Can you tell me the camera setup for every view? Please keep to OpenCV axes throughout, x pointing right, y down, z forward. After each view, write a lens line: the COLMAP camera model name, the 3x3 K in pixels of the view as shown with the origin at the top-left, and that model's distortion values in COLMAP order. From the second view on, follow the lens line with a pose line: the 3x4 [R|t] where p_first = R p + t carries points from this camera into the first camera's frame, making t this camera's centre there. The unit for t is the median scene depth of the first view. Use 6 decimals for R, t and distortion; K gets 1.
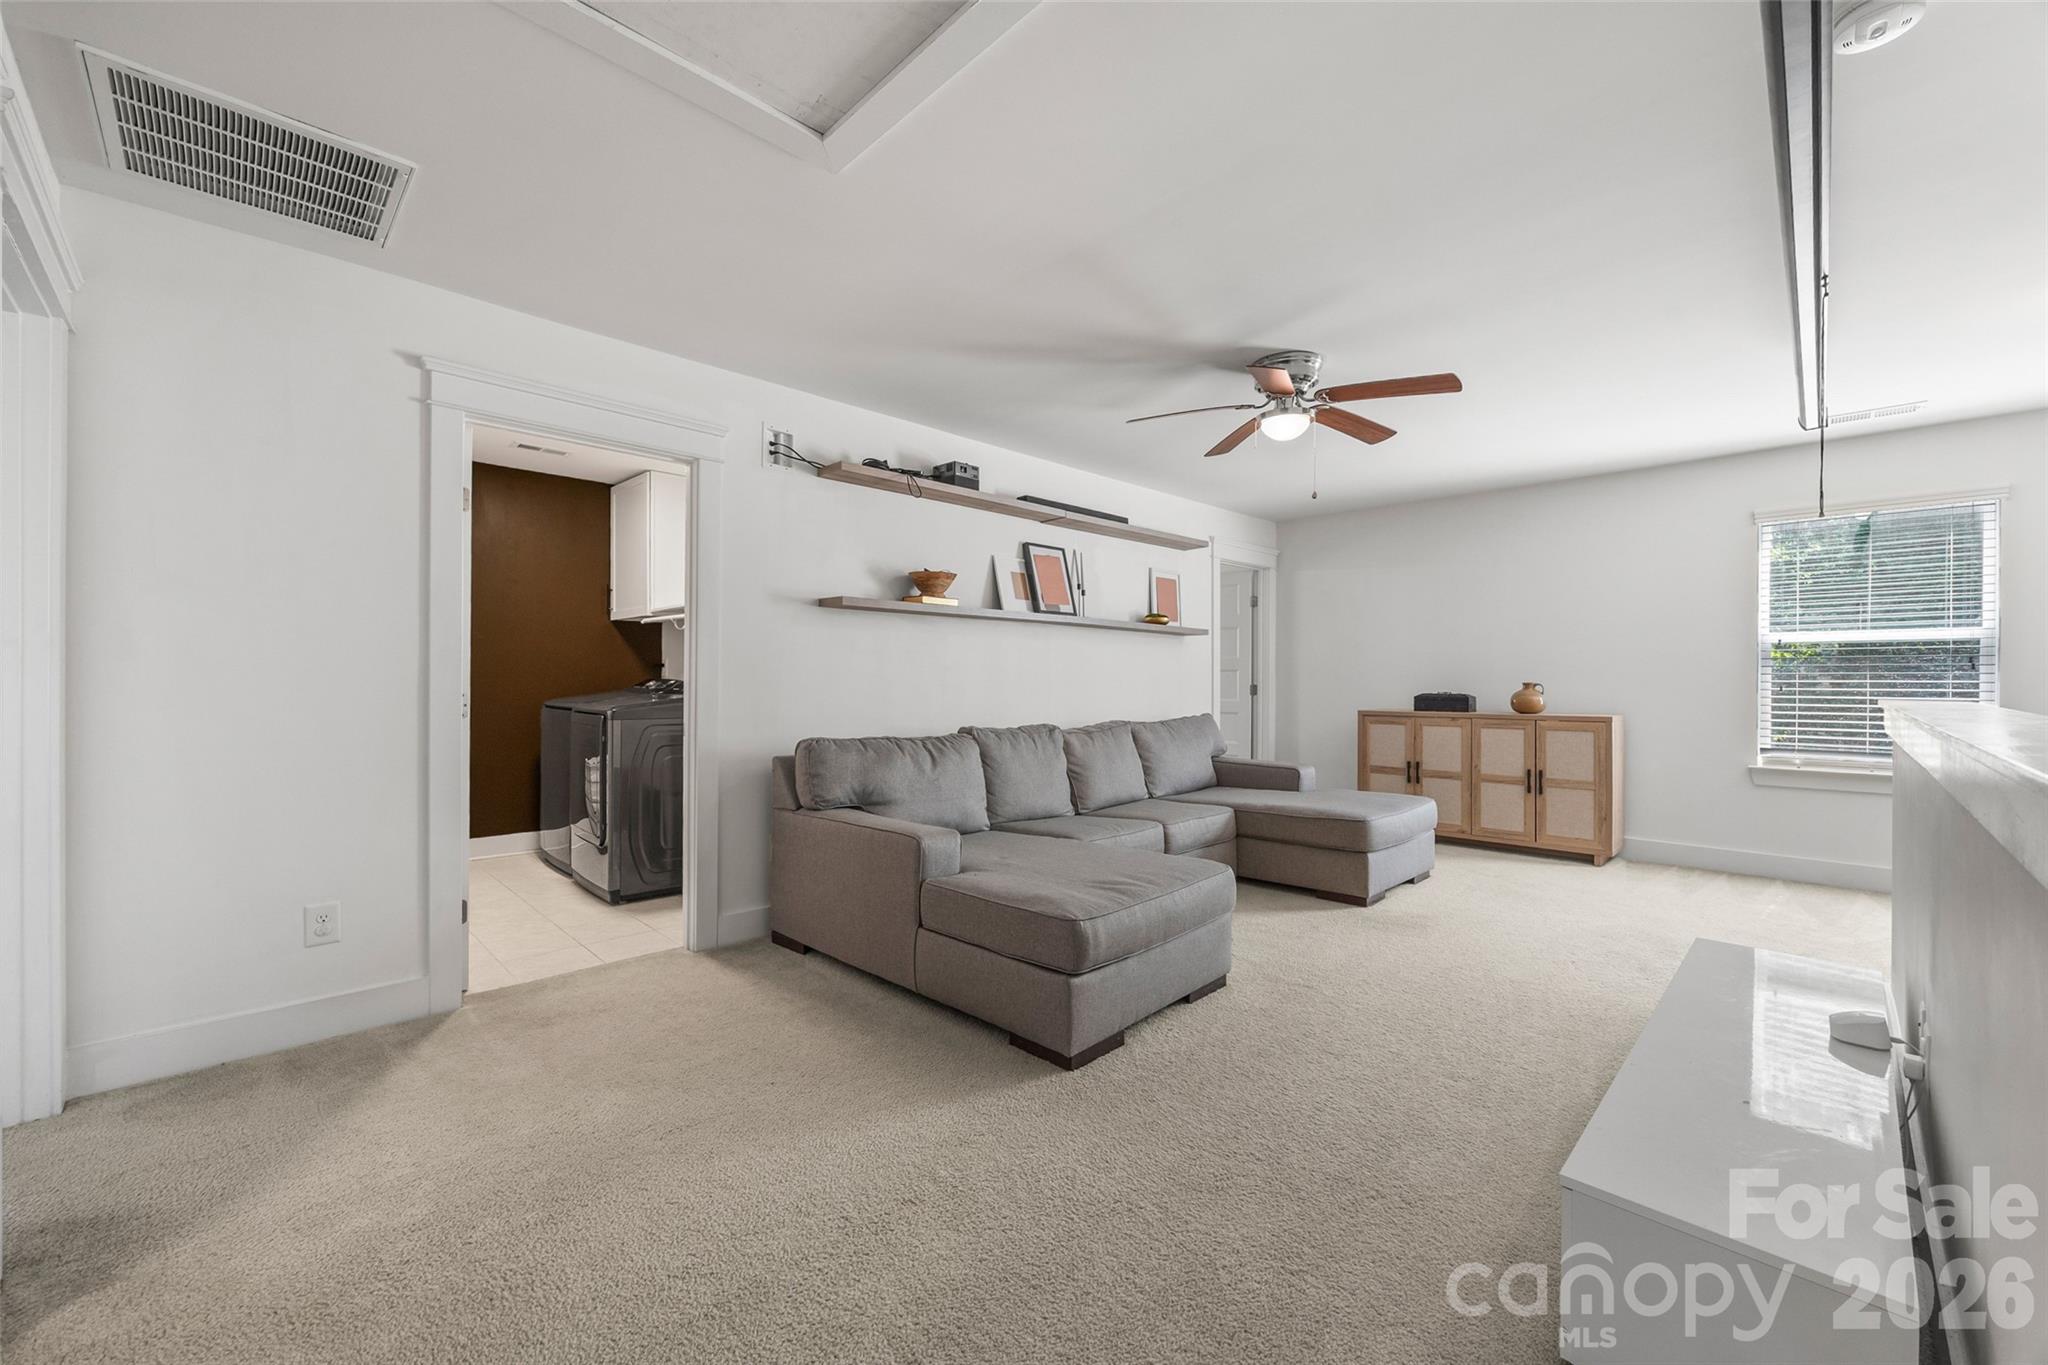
lens RADIAL K [[790.8, 0, 1024.2], [0, 790.8, 675.6], [0, 0, 1]] dist [-0.001527, -0.000499]
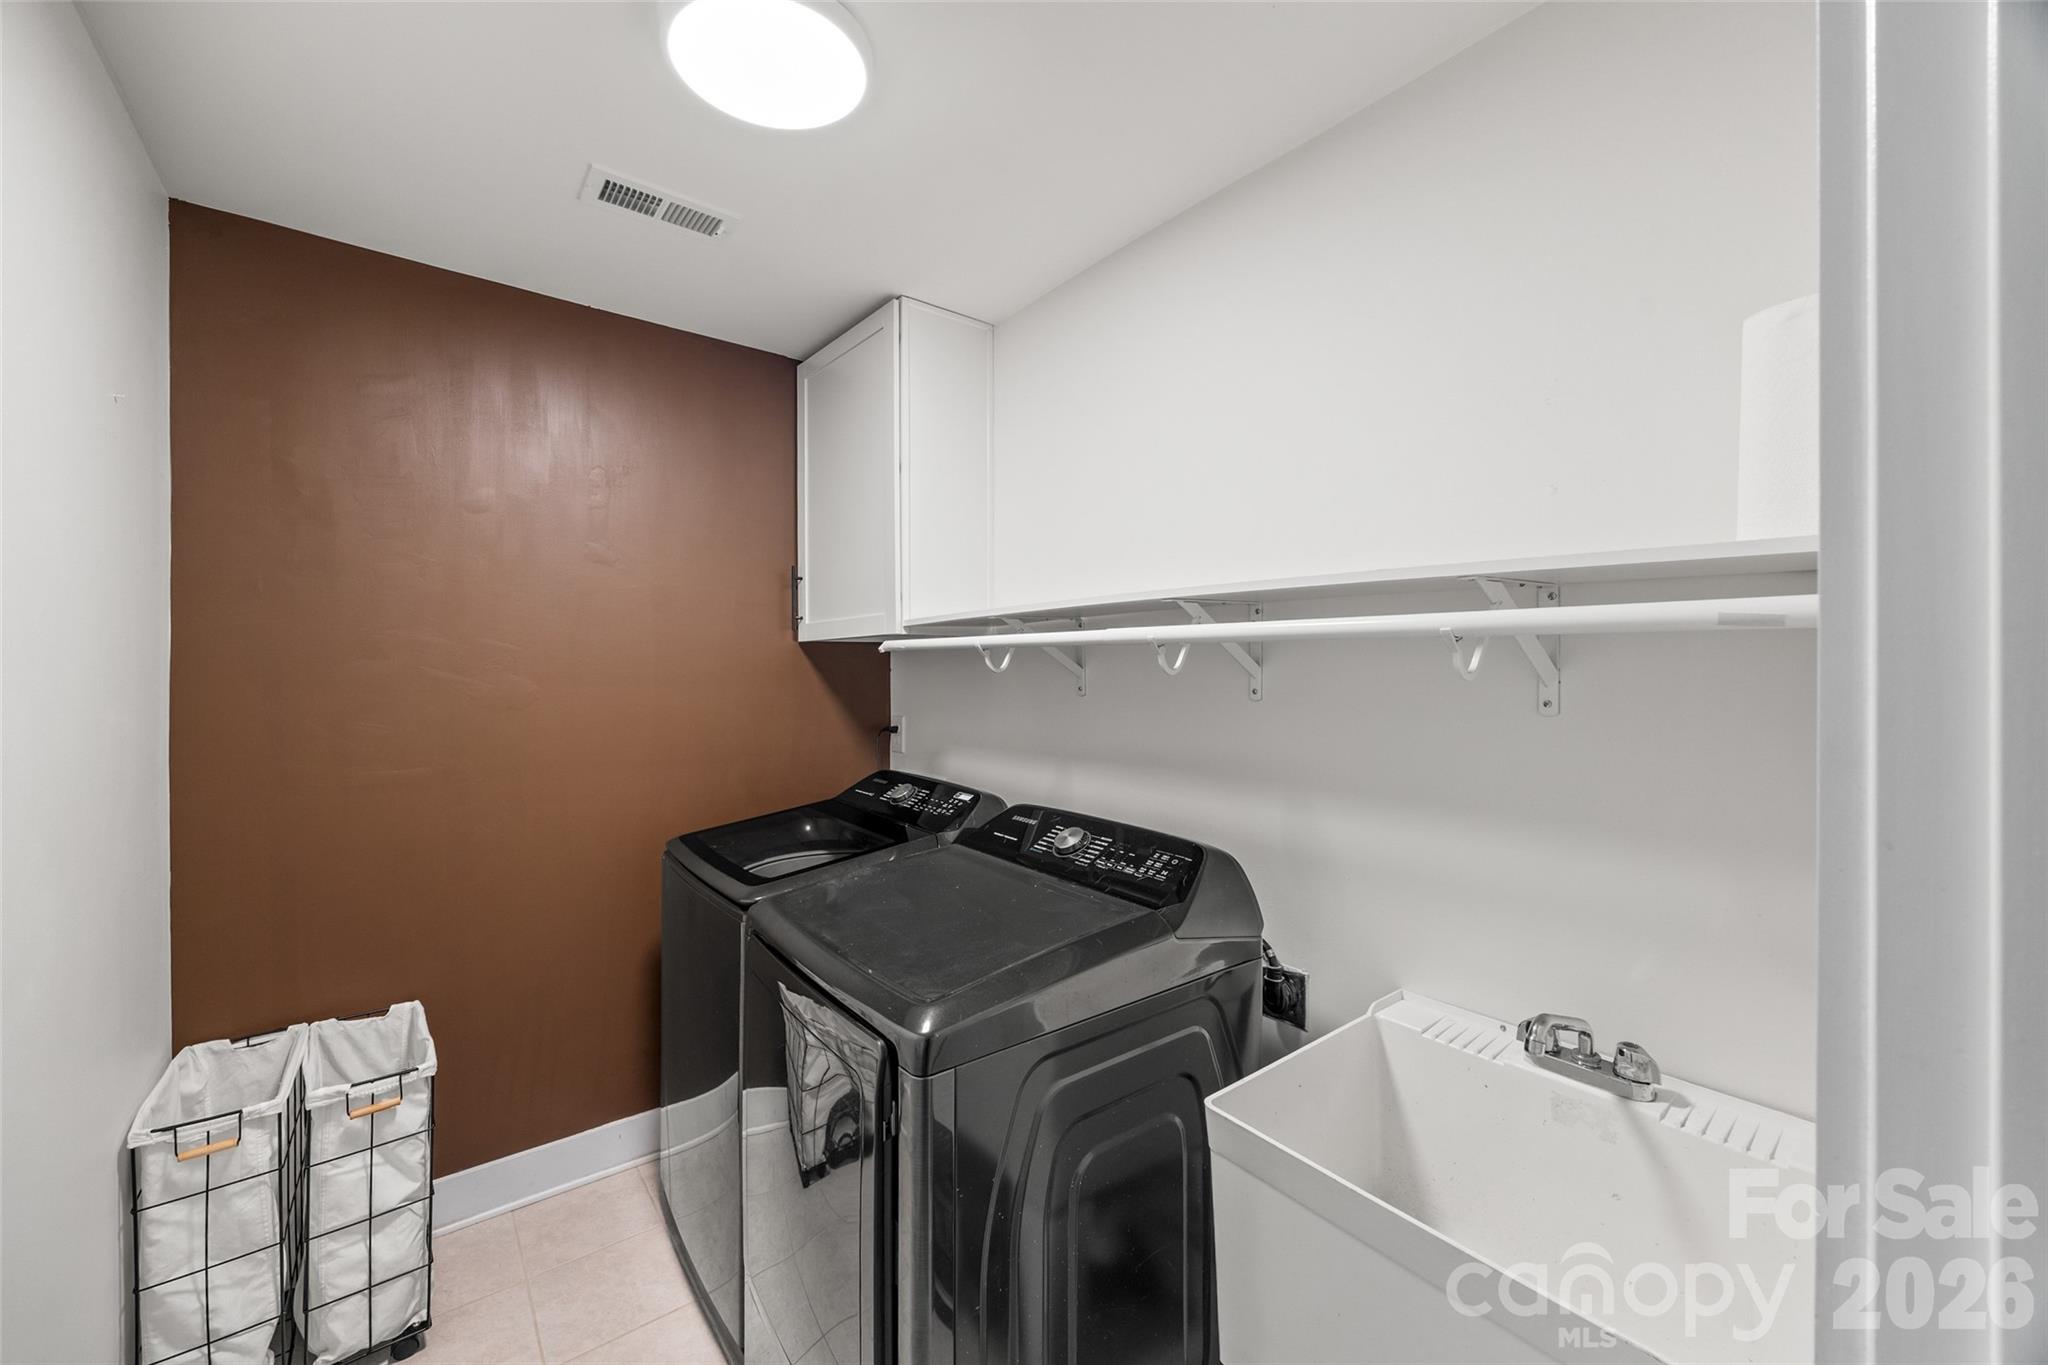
lens RADIAL K [[790.8, 0, 1025.7], [0, 790.8, 671.0], [0, 0, 1]] dist [-0.001527, -0.000499]
pose [[0.992578, 0.001322, -0.121604, -0.329120], [-0.000585, 0.999981, 0.006096, -0.054685], [0.121609, -0.005979, 0.992560, 0.541724]]
